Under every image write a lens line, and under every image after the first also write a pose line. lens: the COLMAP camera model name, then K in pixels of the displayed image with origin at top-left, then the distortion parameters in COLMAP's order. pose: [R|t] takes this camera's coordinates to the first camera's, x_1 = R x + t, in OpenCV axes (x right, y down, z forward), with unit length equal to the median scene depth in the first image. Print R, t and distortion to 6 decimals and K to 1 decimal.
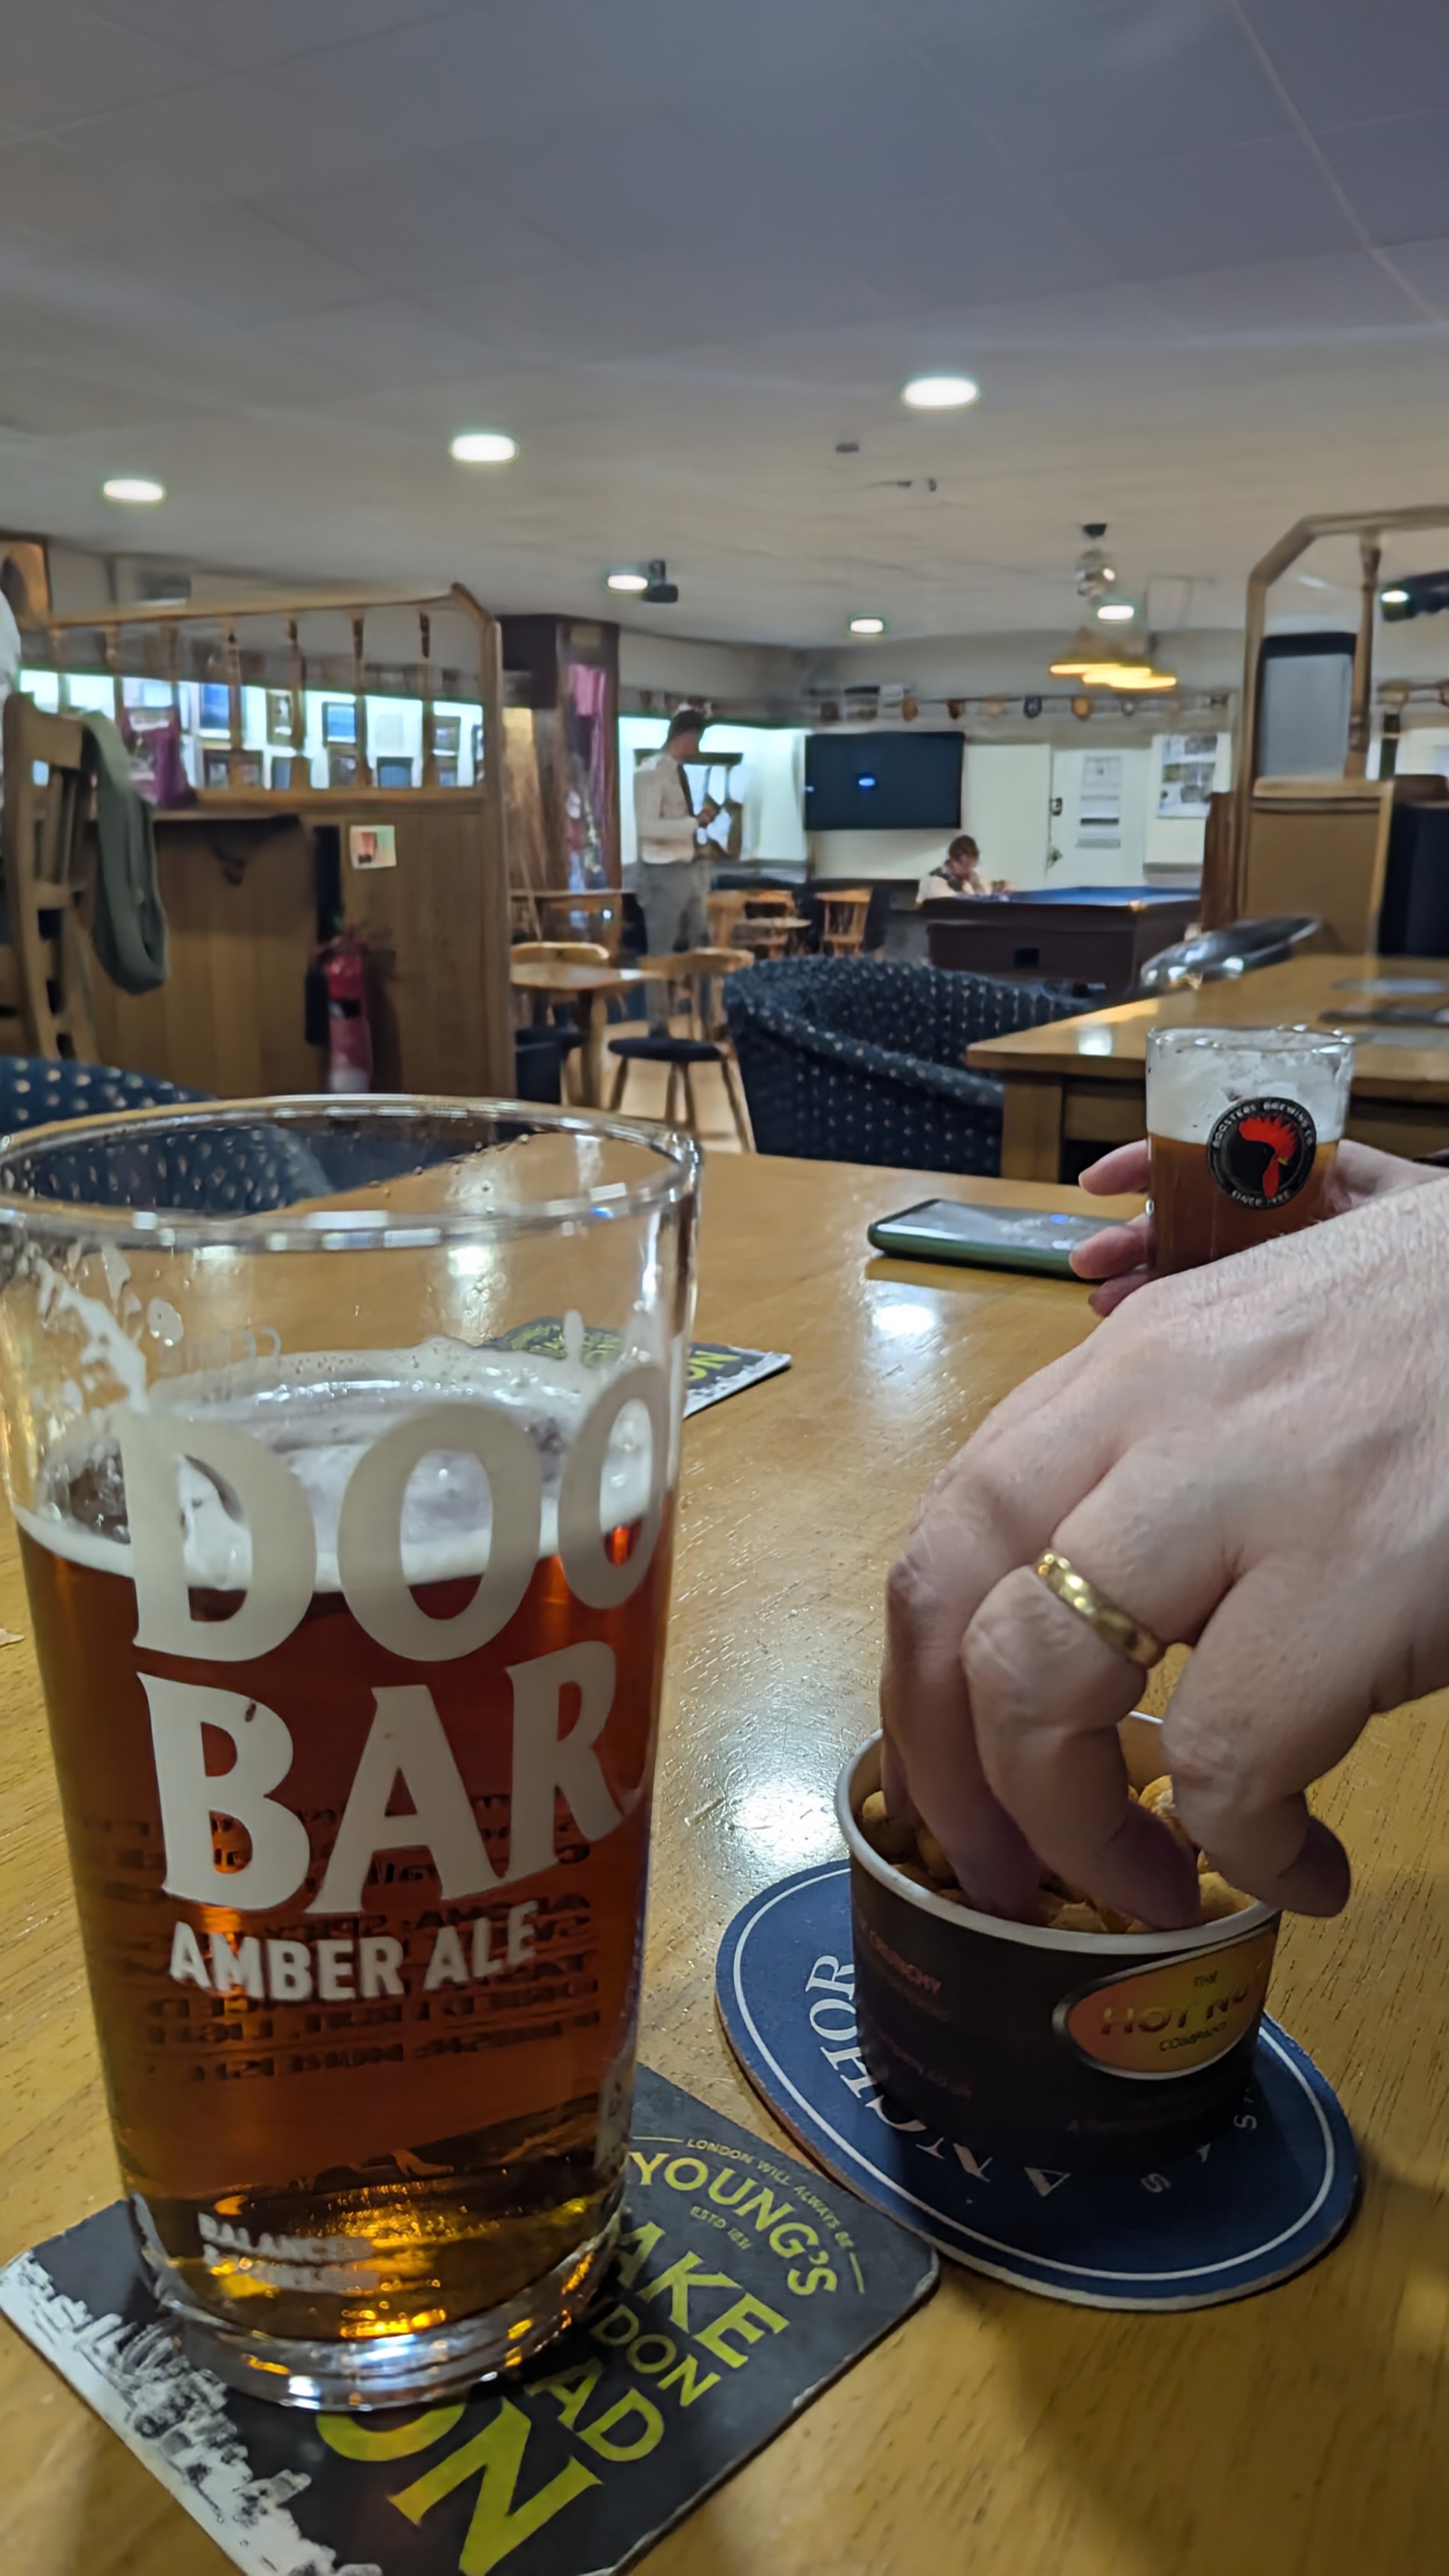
lens RADIAL K [[1857.5, 0, 722.0], [0, 1857.5, 1292.4], [0, 0, 1]] dist [0.007523, -0.009290]
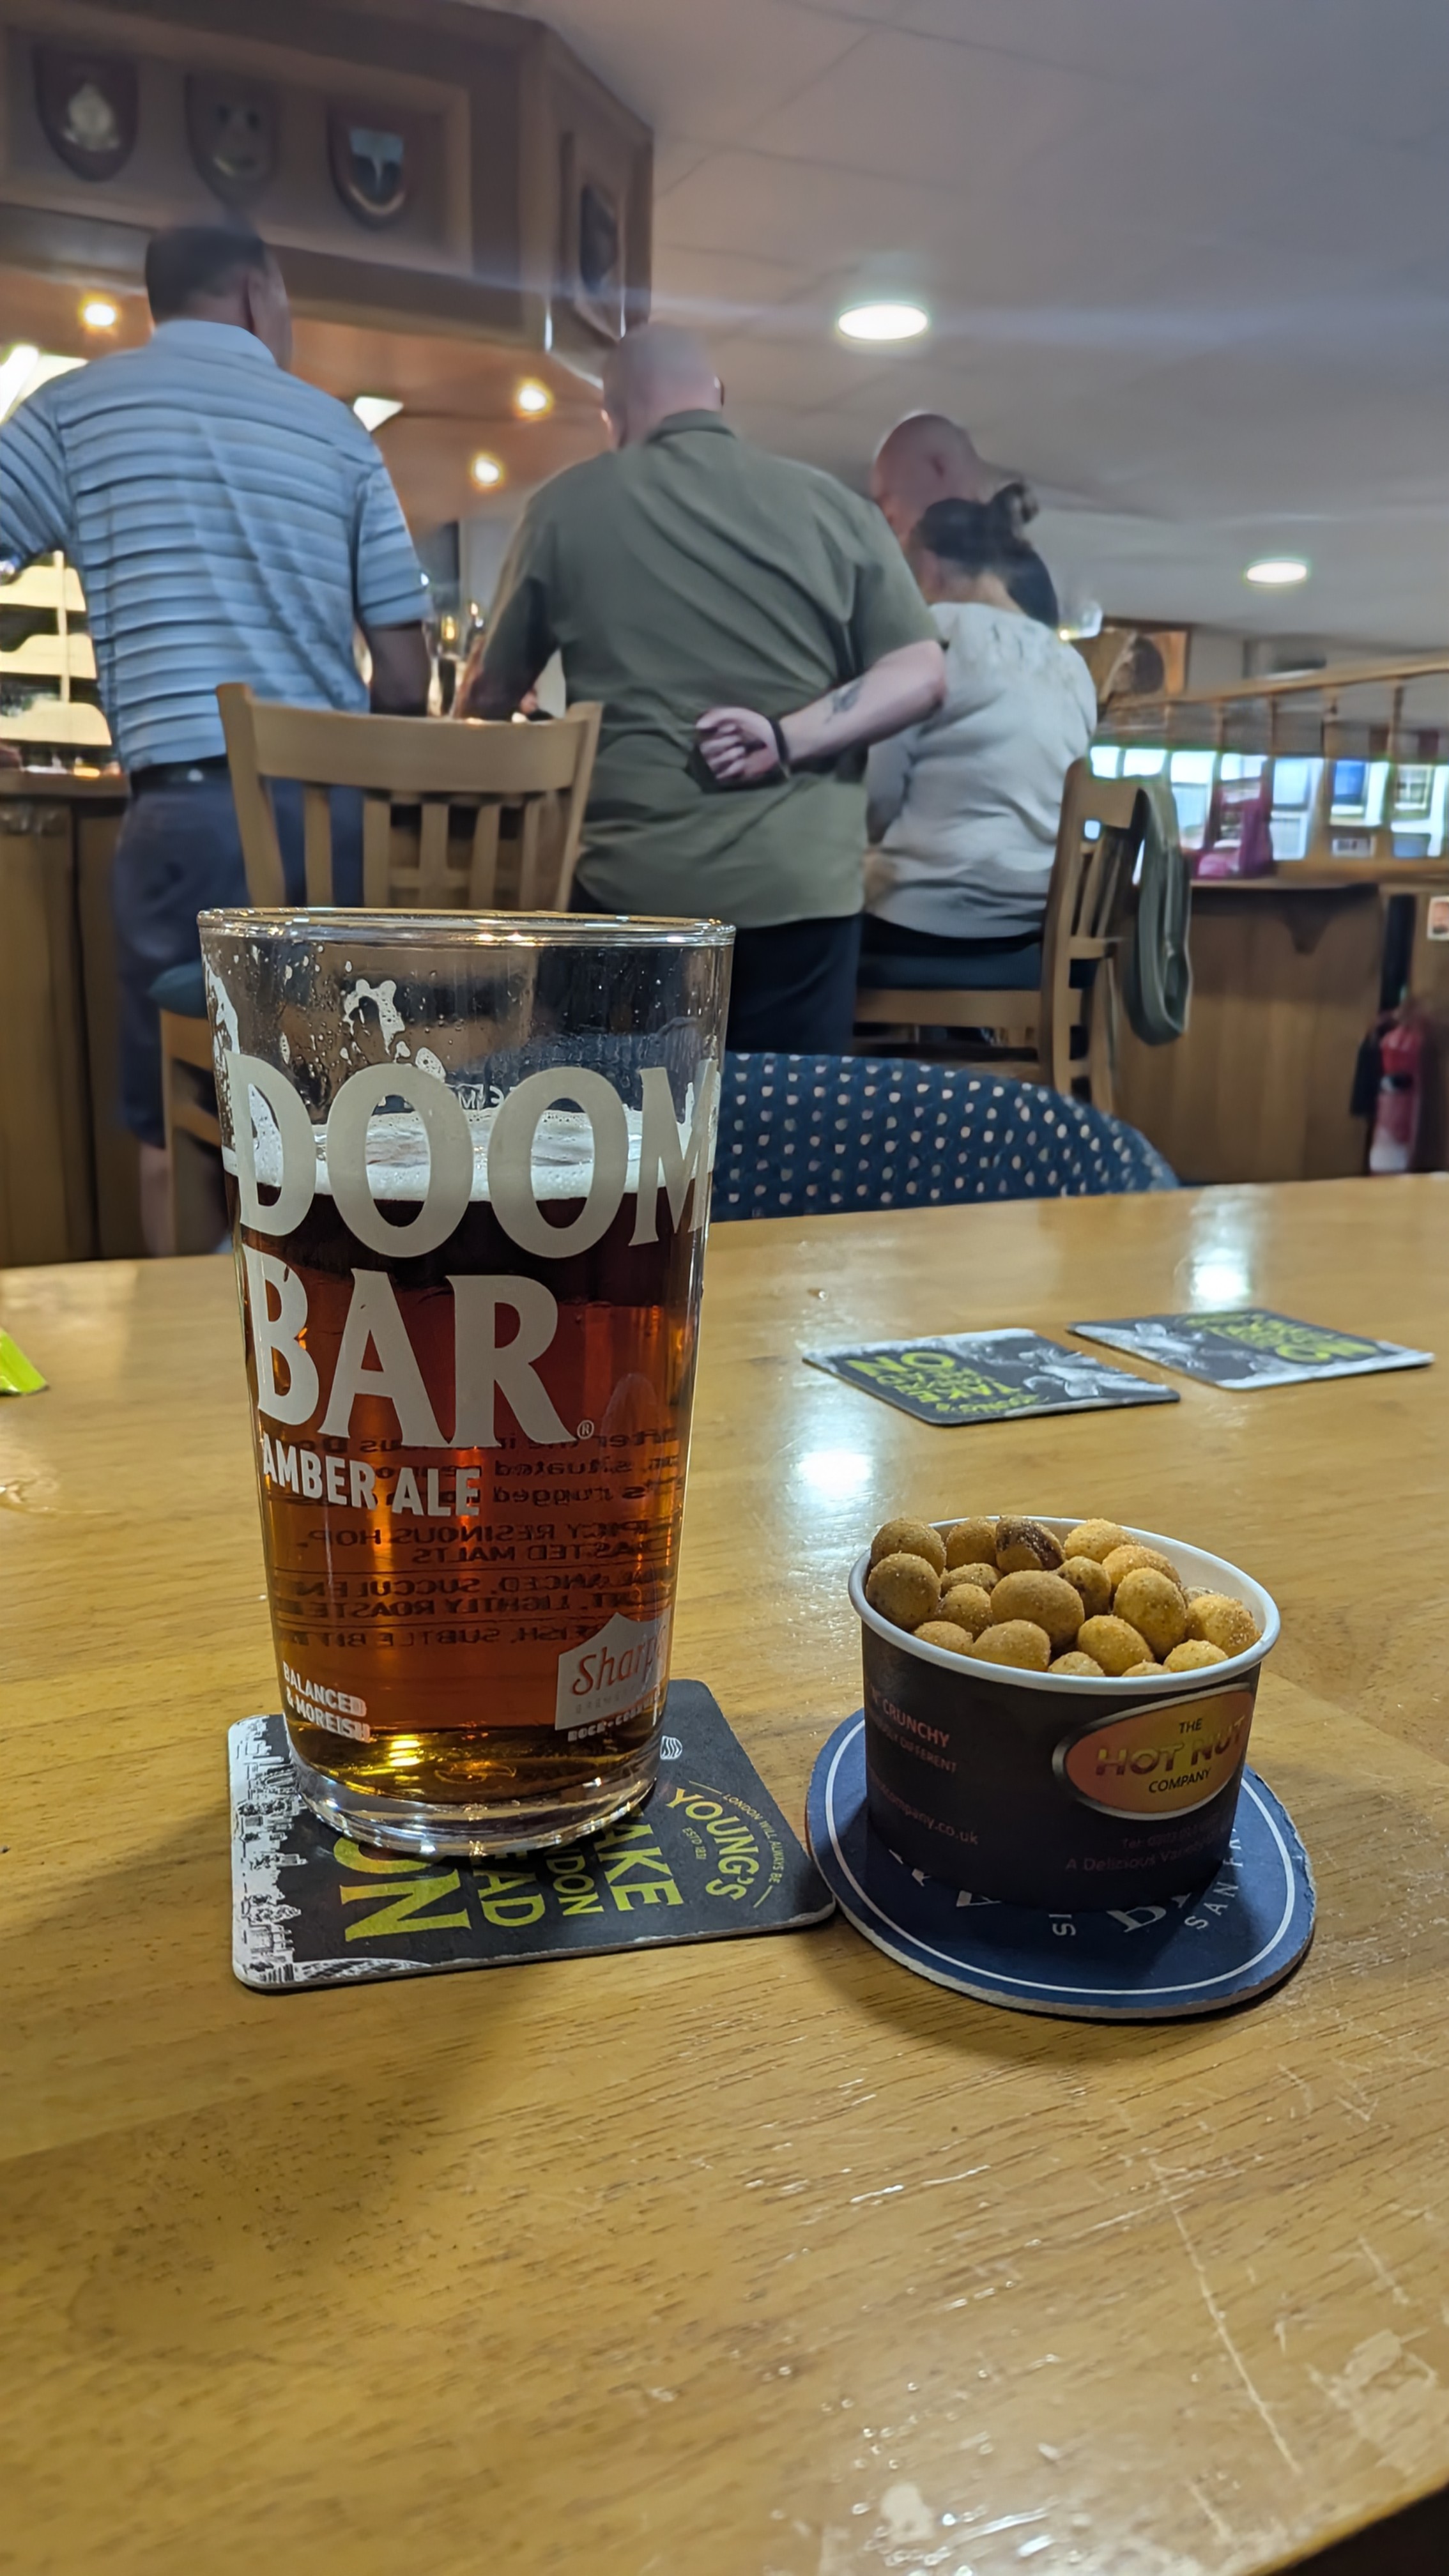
lens RADIAL K [[1857.5, 0, 734.4], [0, 1857.5, 1285.7], [0, 0, 1]] dist [0.007523, -0.009290]
pose [[0.852023, 0.121165, -0.509290, 0.627509], [-0.141426, 0.989948, -0.001083, 0.148354], [0.504040, 0.072949, 0.860594, -0.059488]]
